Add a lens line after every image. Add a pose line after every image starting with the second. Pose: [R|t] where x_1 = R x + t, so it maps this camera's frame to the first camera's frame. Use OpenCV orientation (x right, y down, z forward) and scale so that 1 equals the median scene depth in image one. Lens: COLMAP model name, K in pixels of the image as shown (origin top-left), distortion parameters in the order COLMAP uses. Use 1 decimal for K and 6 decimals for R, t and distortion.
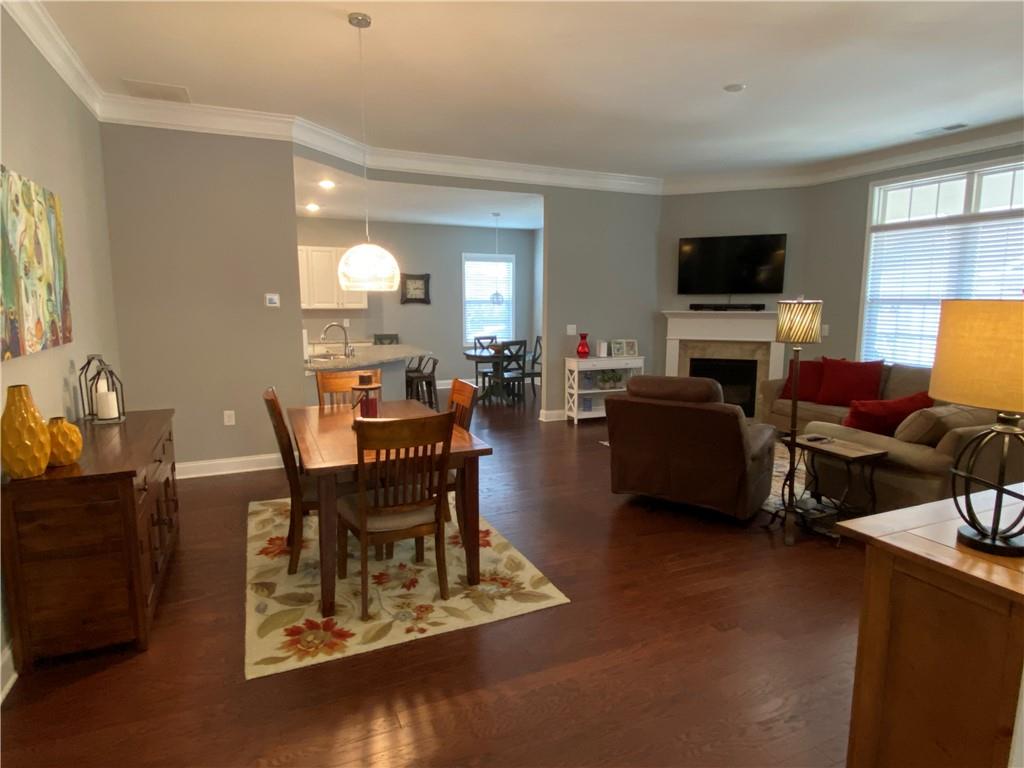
lens RADIAL K [[572.6, 0, 510.0], [0, 572.6, 384.1], [0, 0, 1]] dist [0.058722, -0.056445]
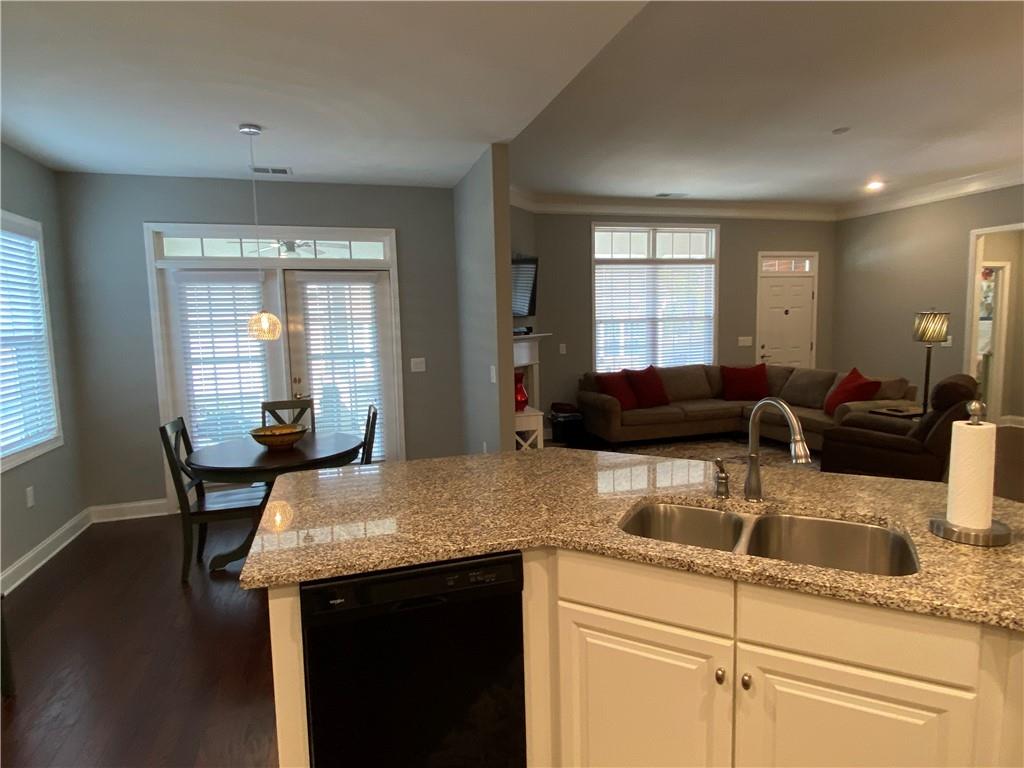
lens RADIAL K [[572.6, 0, 510.0], [0, 572.6, 384.1], [0, 0, 1]] dist [0.058722, -0.056445]
pose [[0.108949, -0.109138, 0.988038, -0.516177], [0.176634, 0.980262, 0.088802, -0.135414], [-0.978228, 0.164847, 0.126076, 0.926947]]
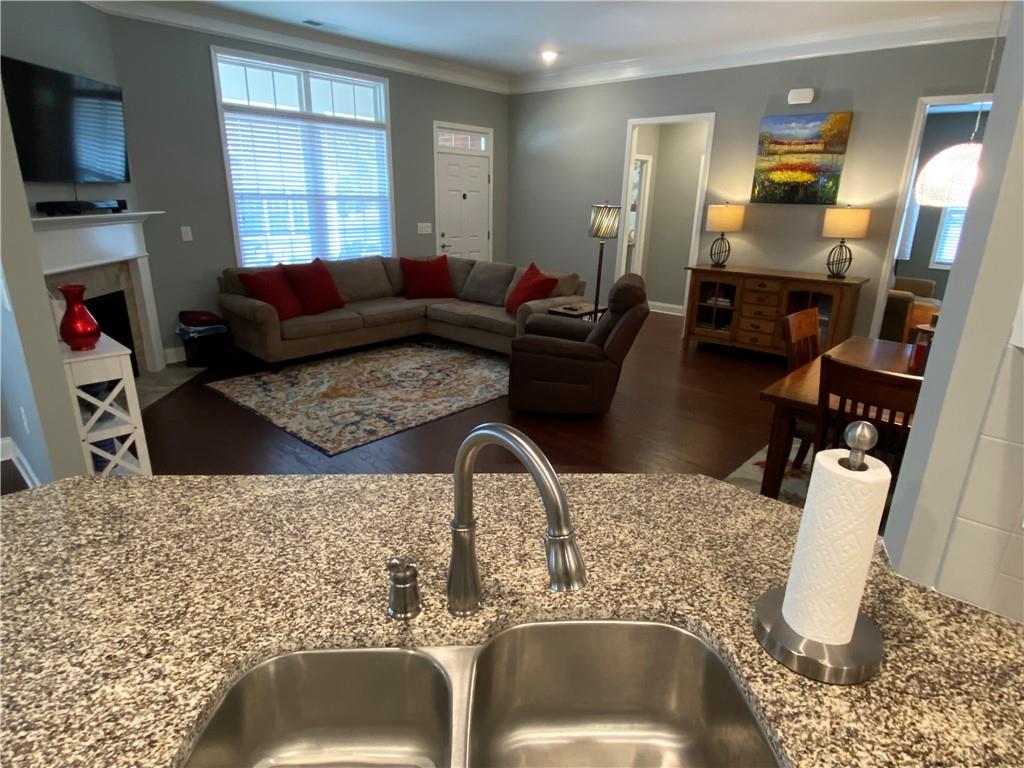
lens RADIAL K [[572.6, 0, 510.0], [0, 572.6, 384.1], [0, 0, 1]] dist [0.058722, -0.056445]
pose [[-0.407709, -0.290973, 0.865510, -0.347977], [0.118845, 0.922896, 0.366249, -0.134918], [-0.905345, 0.252185, -0.341692, 0.881929]]
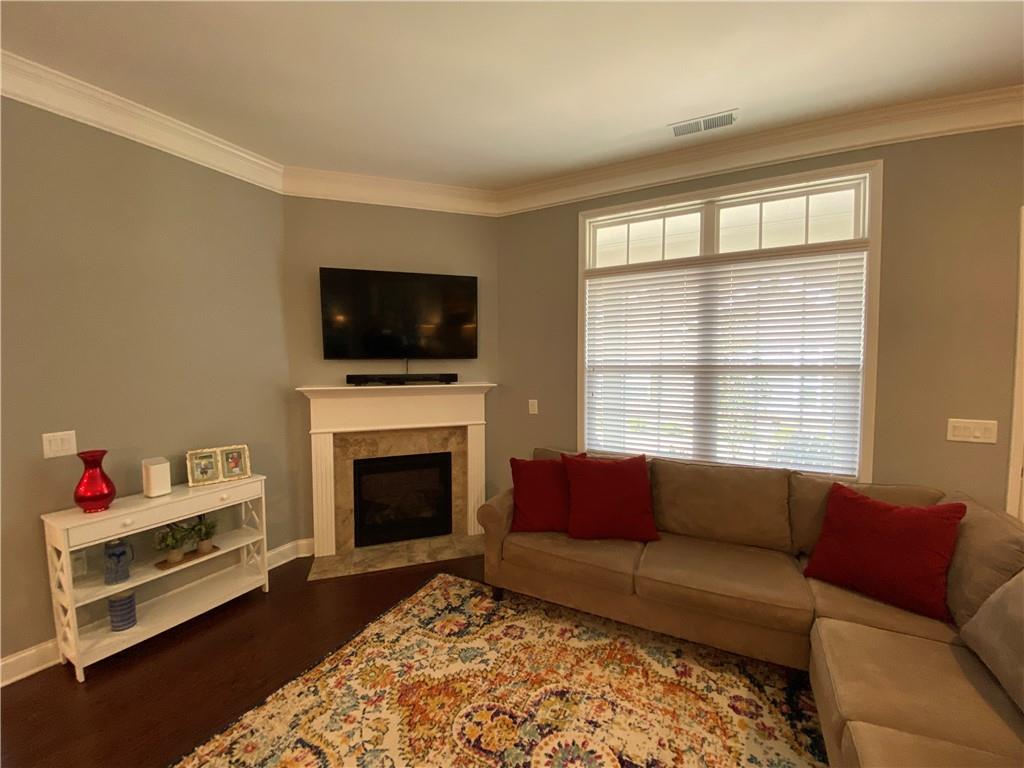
lens RADIAL K [[420.3, 0, 512.0], [0, 420.3, 384.0], [0, 0, 1]] dist [0.047716, -0.034216]
pose [[0.777332, -0.036728, 0.628018, 0.173471], [0.099931, 0.992828, -0.065628, -0.086174], [-0.621103, 0.113773, 0.775427, 0.567509]]
